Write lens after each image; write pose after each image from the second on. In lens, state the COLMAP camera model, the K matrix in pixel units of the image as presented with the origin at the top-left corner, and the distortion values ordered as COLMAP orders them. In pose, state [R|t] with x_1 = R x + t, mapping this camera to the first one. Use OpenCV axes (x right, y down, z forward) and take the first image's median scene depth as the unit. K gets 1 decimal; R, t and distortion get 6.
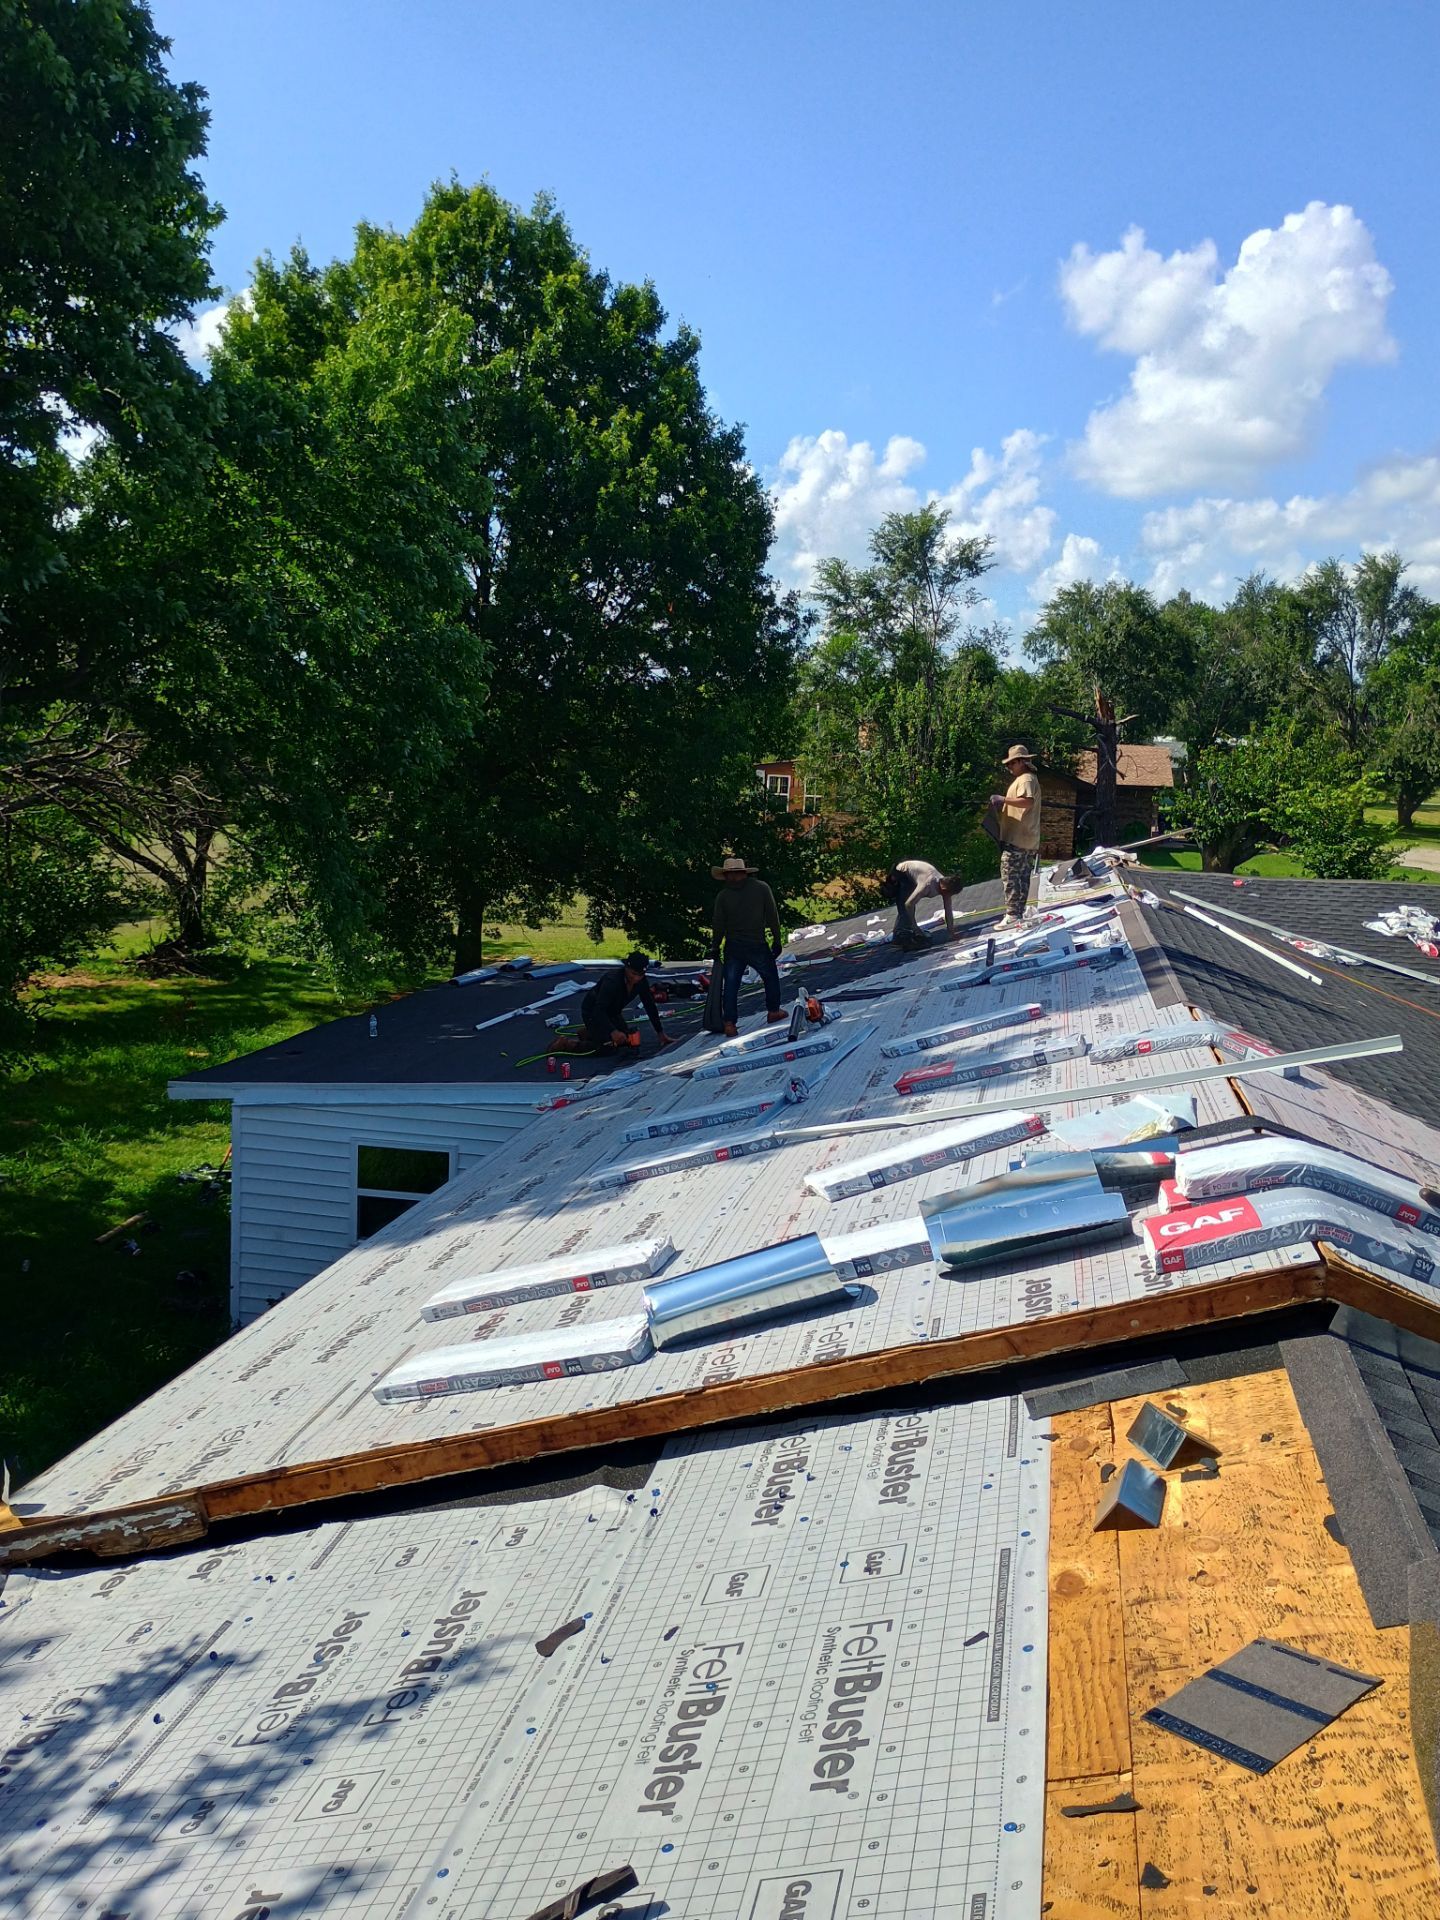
lens RADIAL K [[1649.8, 0, 752.5], [0, 1649.8, 964.8], [0, 0, 1]] dist [0.060256, -0.016777]
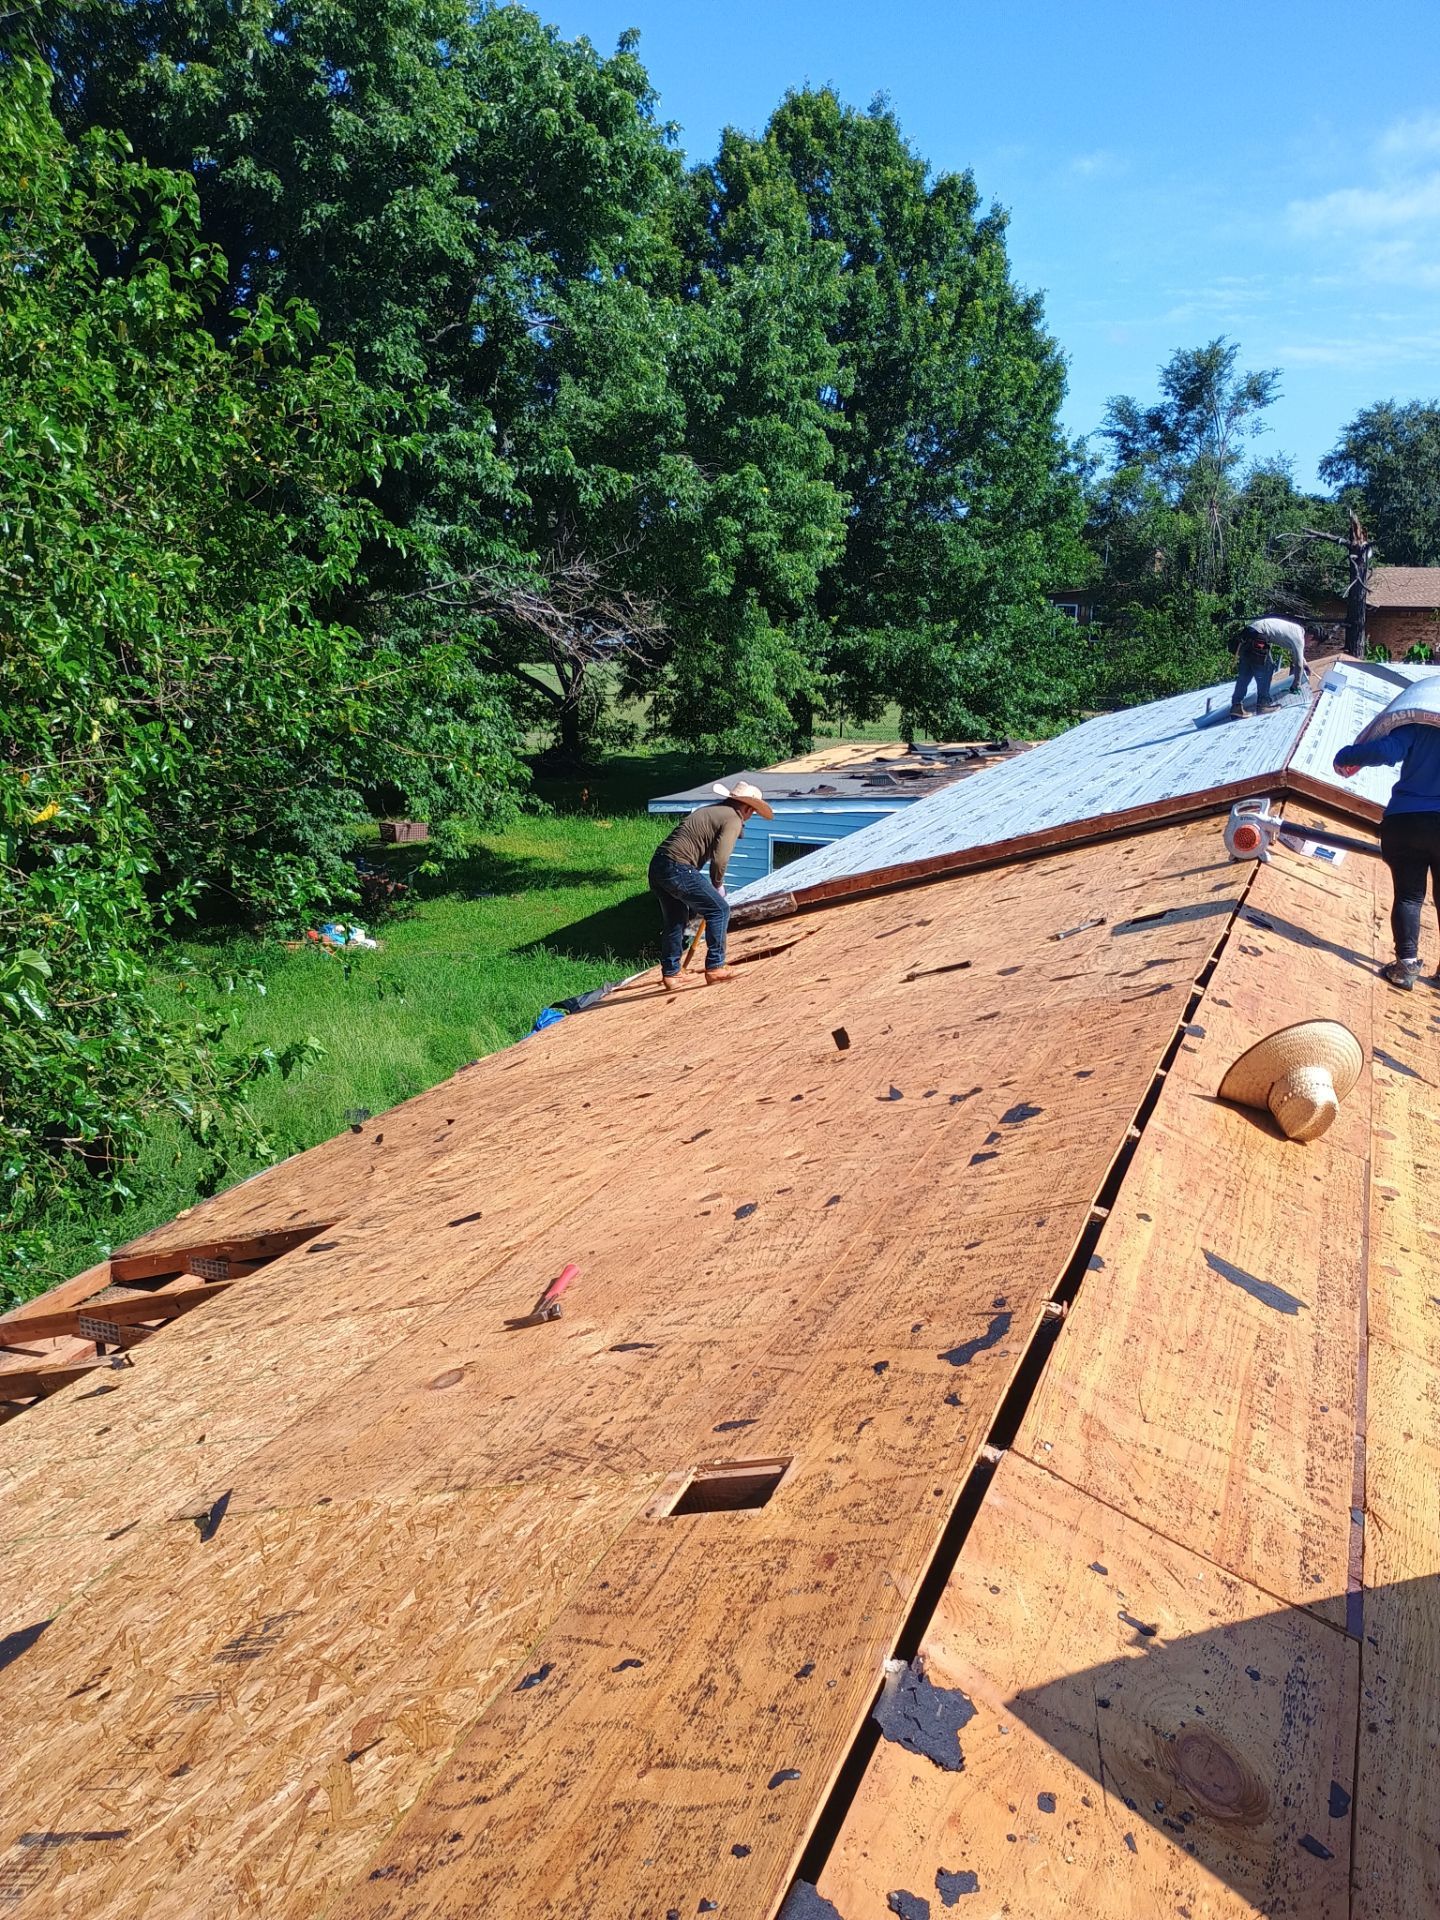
lens RADIAL K [[1649.8, 0, 731.3], [0, 1649.8, 961.2], [0, 0, 1]] dist [0.060256, -0.016777]
pose [[0.983784, 0.021428, -0.178071, -0.000952], [-0.005167, 0.995811, 0.091287, 0.021159], [0.179281, -0.088887, 0.979774, -0.129515]]
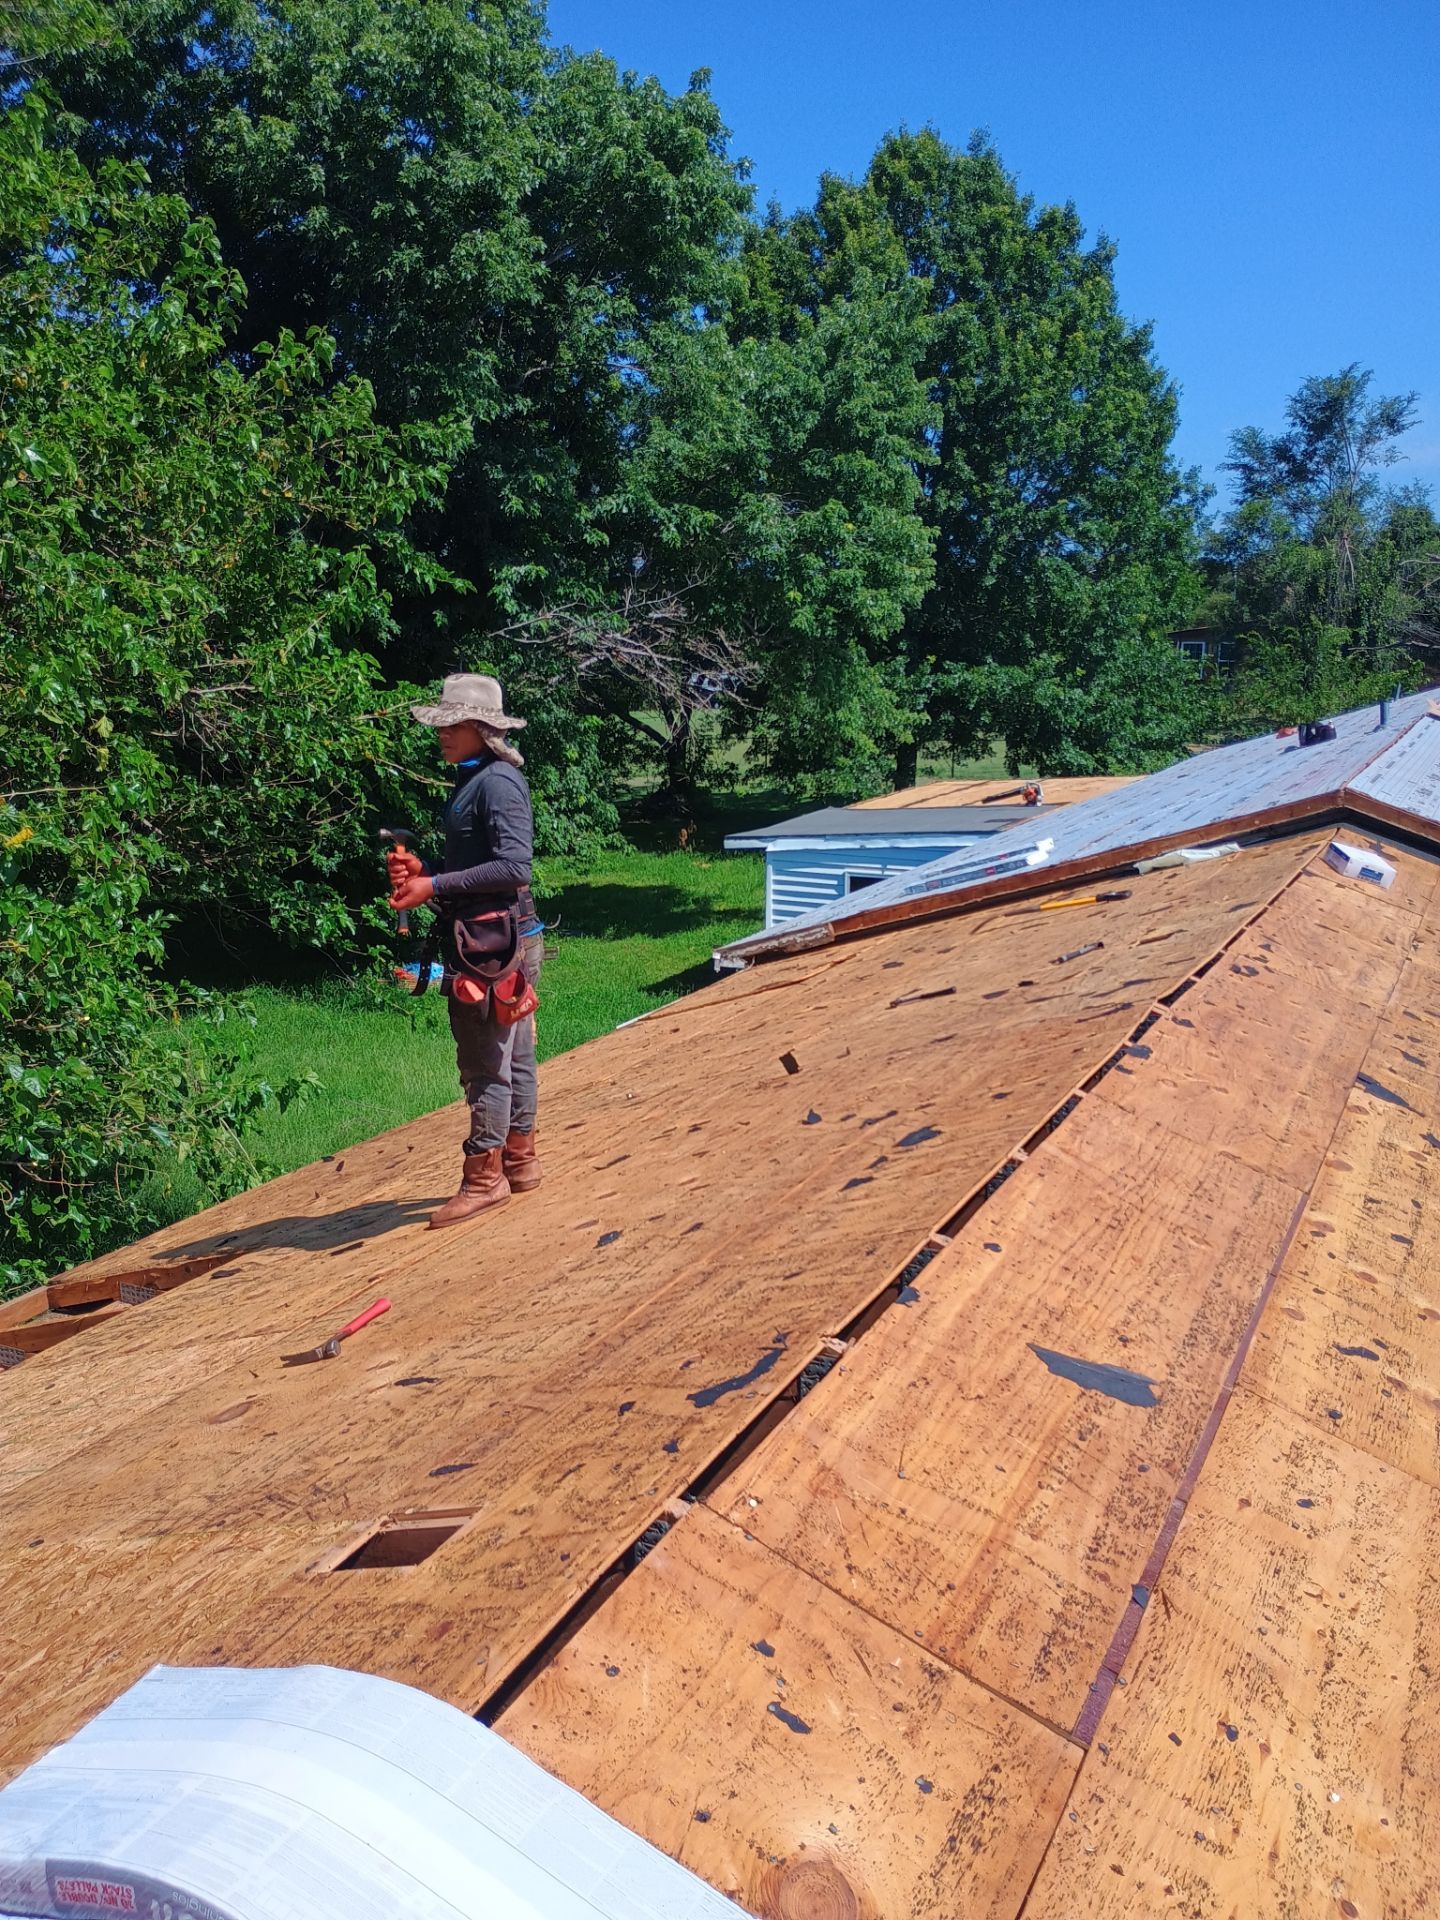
lens RADIAL K [[1649.8, 0, 712.0], [0, 1649.8, 956.0], [0, 0, 1]] dist [0.060256, -0.016777]
pose [[0.963065, 0.015920, -0.268797, 0.011128], [0.000204, 0.998207, 0.059851, 0.023780], [0.269268, -0.057695, 0.961335, -0.120048]]
